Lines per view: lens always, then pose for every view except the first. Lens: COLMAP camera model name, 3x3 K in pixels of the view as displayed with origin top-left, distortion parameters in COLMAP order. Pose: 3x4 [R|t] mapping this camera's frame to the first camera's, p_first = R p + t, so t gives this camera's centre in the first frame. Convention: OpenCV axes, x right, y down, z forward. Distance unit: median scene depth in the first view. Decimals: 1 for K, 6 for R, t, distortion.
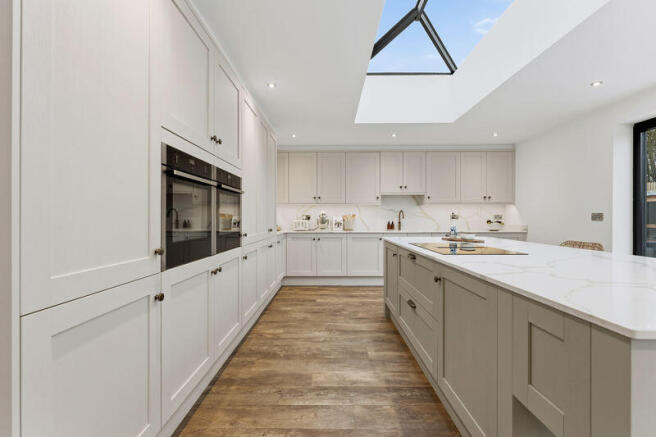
lens RADIAL K [[288.6, 0, 326.5], [0, 288.6, 218.5], [0, 0, 1]] dist [-0.000960, -0.001389]
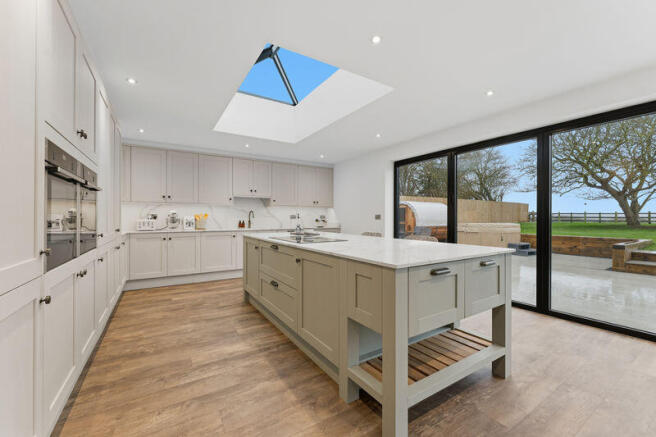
lens RADIAL K [[268.3, 0, 327.0], [0, 268.3, 217.3], [0, 0, 1]] dist [-0.002686, -0.000537]
pose [[0.839036, 0.002464, 0.544070, -0.134421], [-0.000951, 0.999995, -0.003061, 0.000138], [-0.544074, 0.002050, 0.839034, -0.119007]]
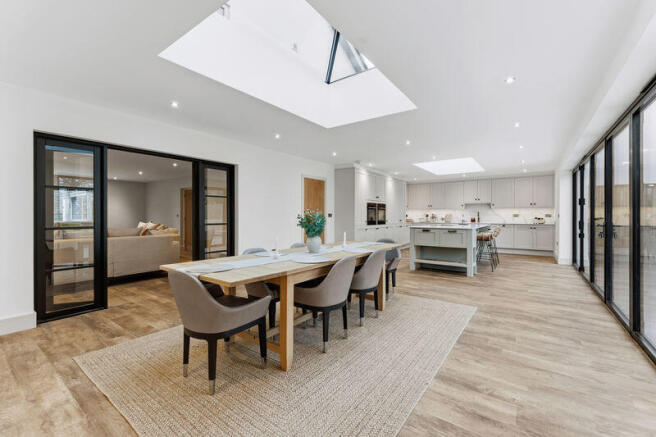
lens RADIAL K [[268.3, 0, 327.5], [0, 268.3, 219.2], [0, 0, 1]] dist [-0.002686, -0.000537]
pose [[0.809875, 0.009585, -0.586525, 0.940549], [-0.001039, 0.999888, 0.014906, -0.009561], [0.586602, -0.011463, 0.809794, -1.844094]]
